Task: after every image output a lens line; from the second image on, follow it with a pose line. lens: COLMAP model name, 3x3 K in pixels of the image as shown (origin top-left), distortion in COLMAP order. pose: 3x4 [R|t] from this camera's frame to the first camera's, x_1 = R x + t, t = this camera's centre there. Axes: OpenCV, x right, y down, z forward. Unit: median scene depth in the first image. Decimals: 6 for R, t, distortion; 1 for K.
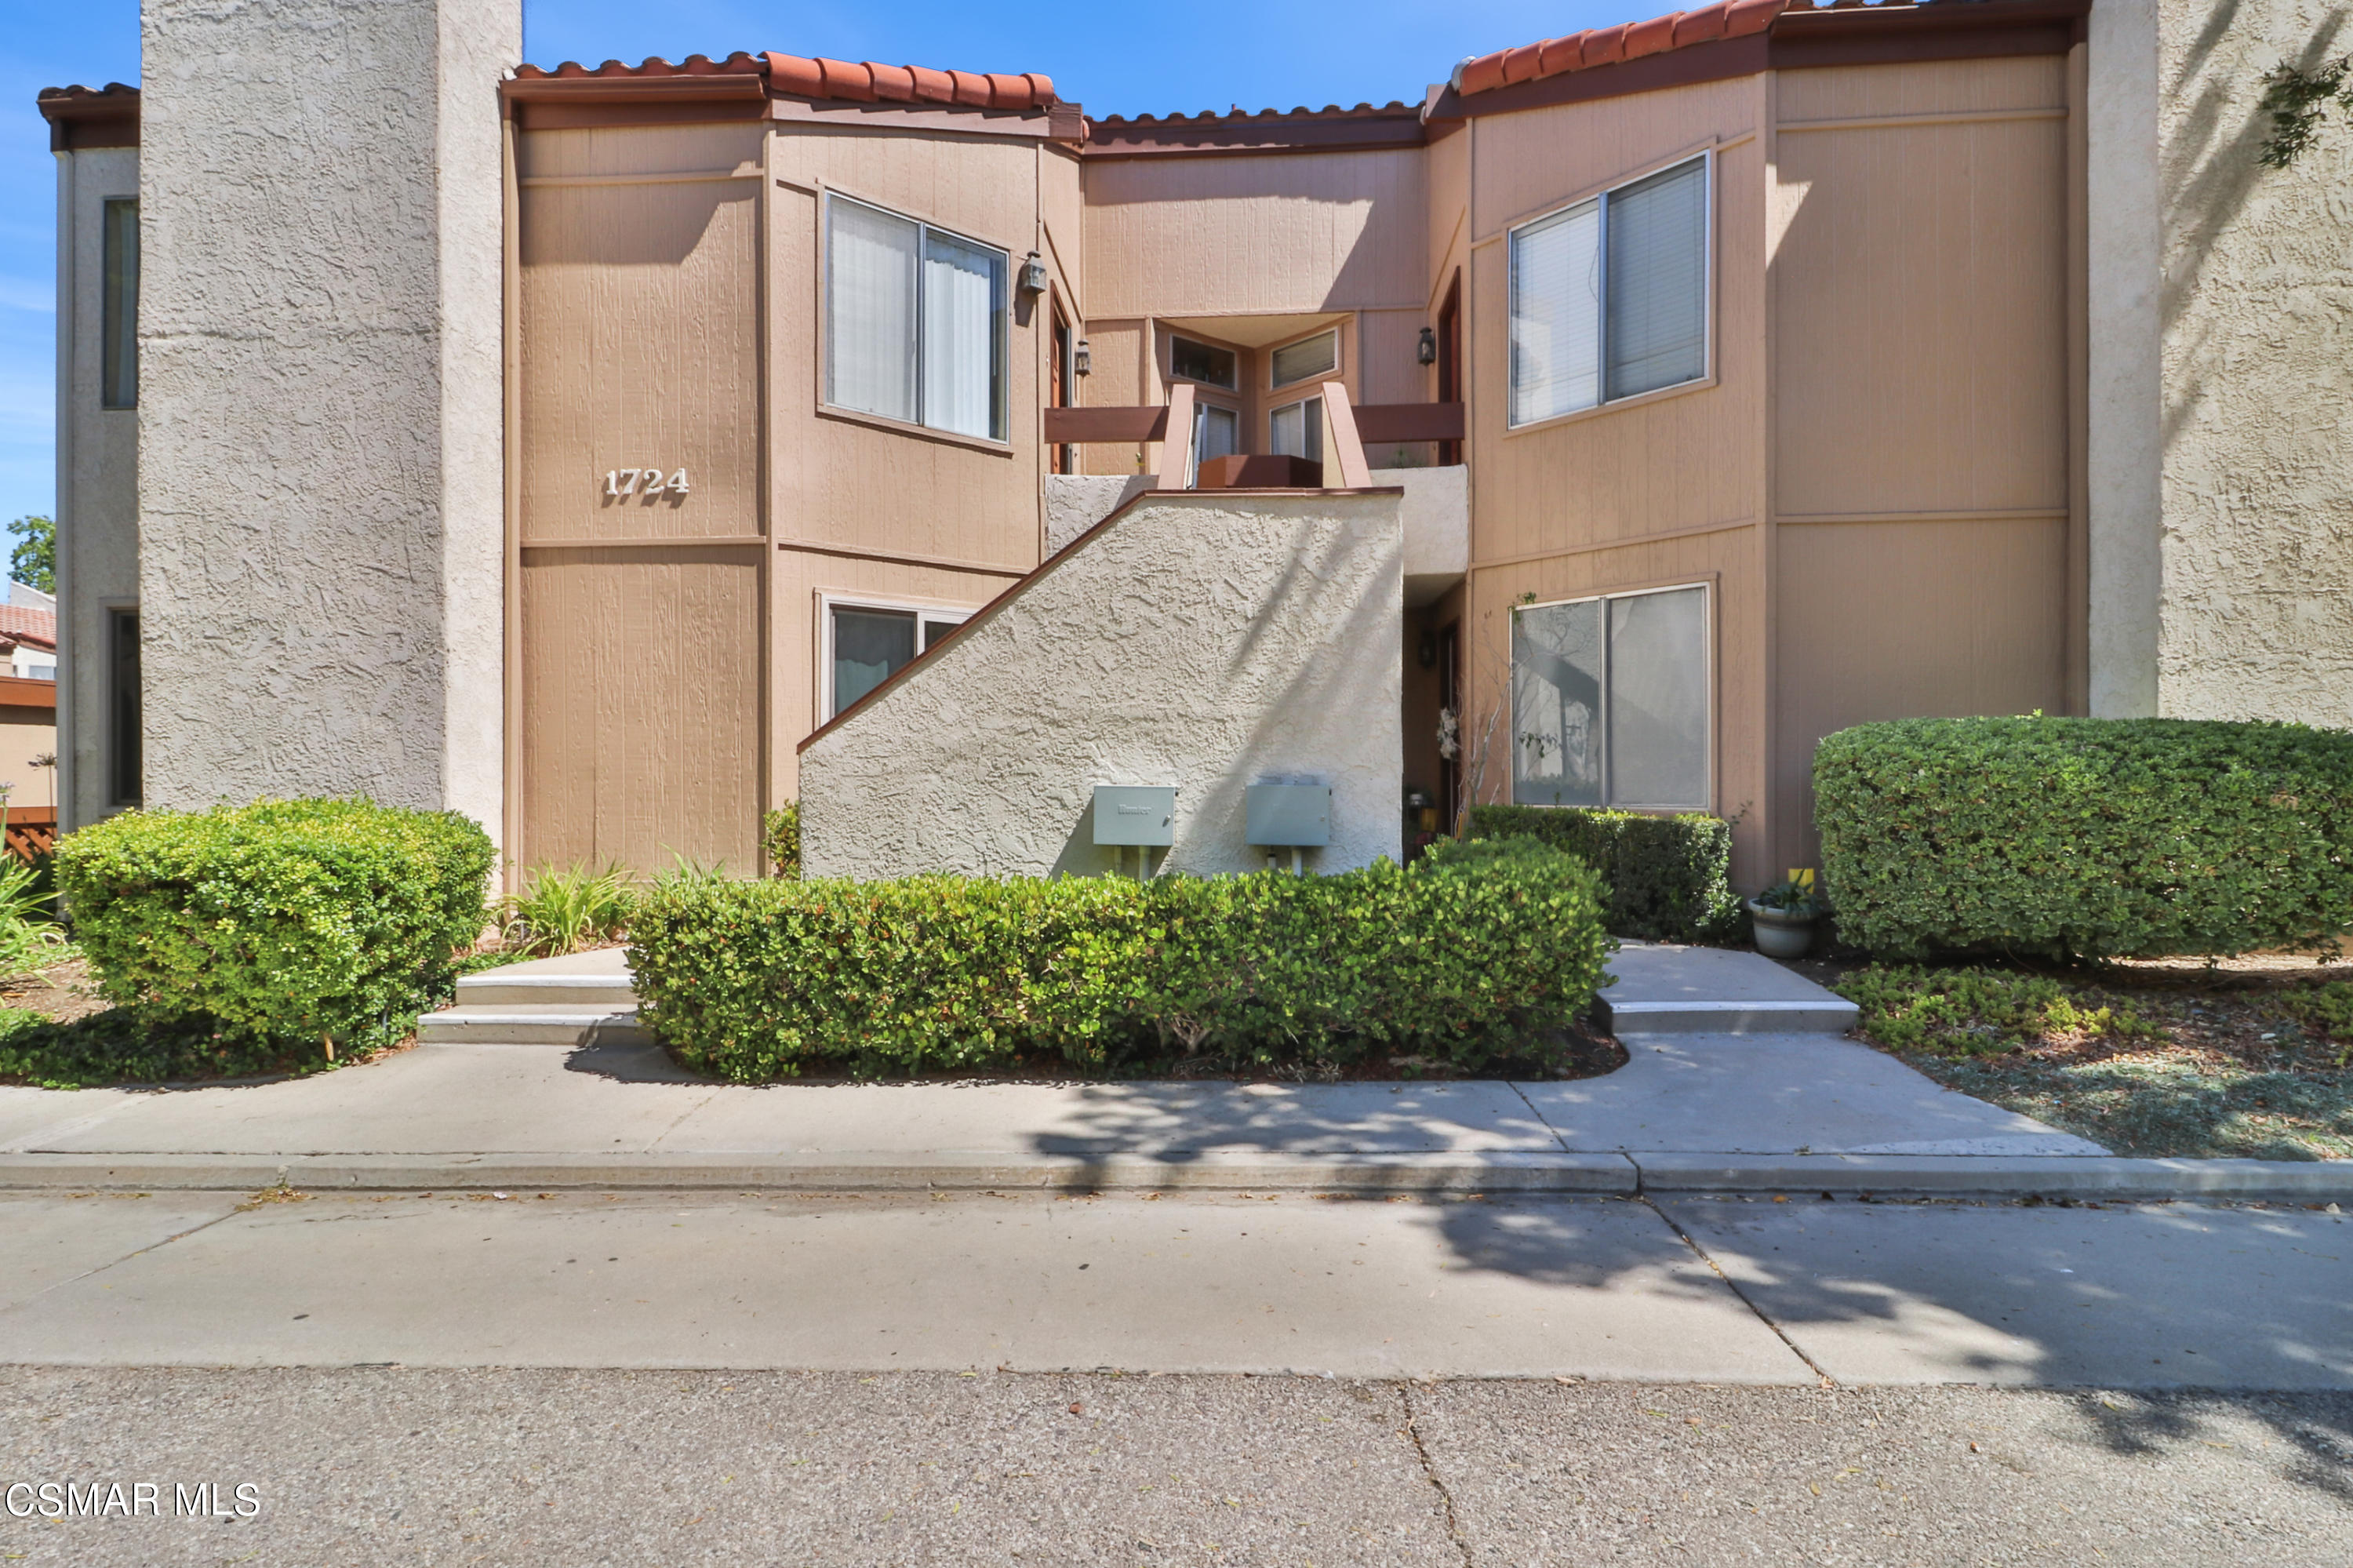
lens RADIAL K [[1205.3, 0, 1136.1], [0, 1205.3, 756.6], [0, 0, 1]] dist [0.021238, -0.006010]
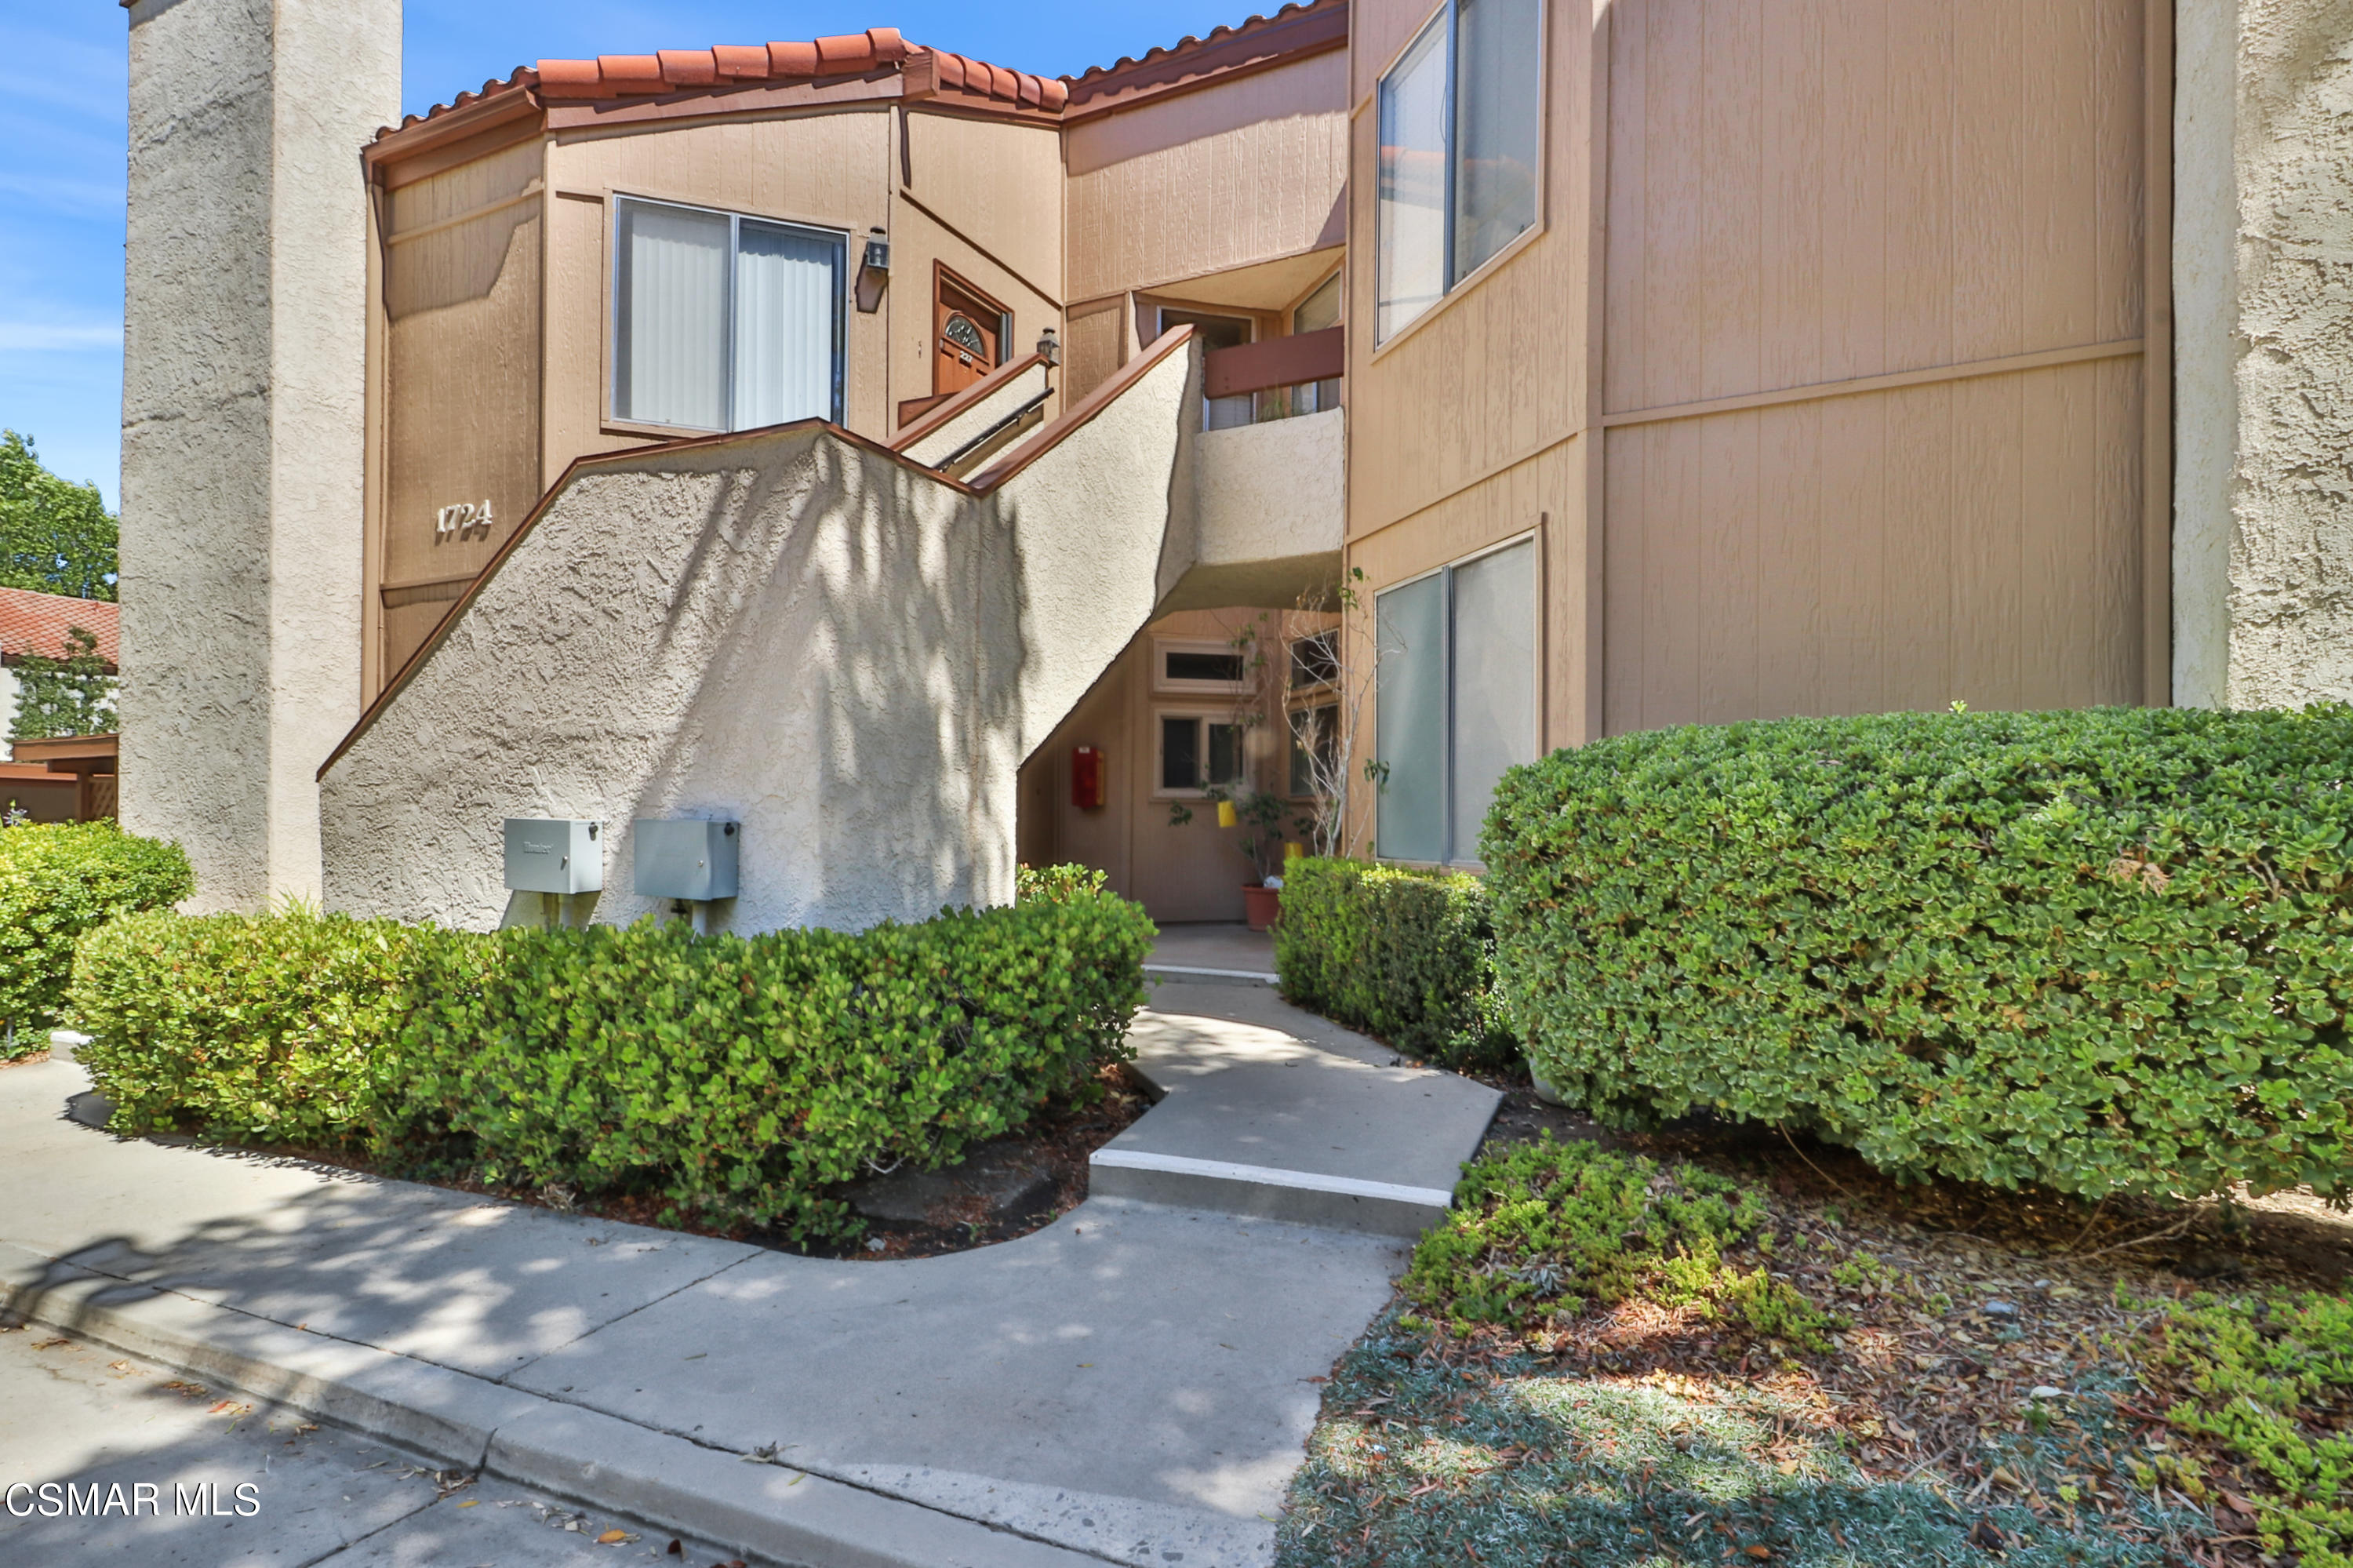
lens RADIAL K [[1205.3, 0, 1180.6], [0, 1205.3, 798.0], [0, 0, 1]] dist [0.021238, -0.006010]
pose [[0.922400, 0.003669, -0.386219, 0.568311], [-0.007272, 0.999943, -0.007868, 0.010611], [0.386168, 0.010065, 0.922374, 0.323412]]
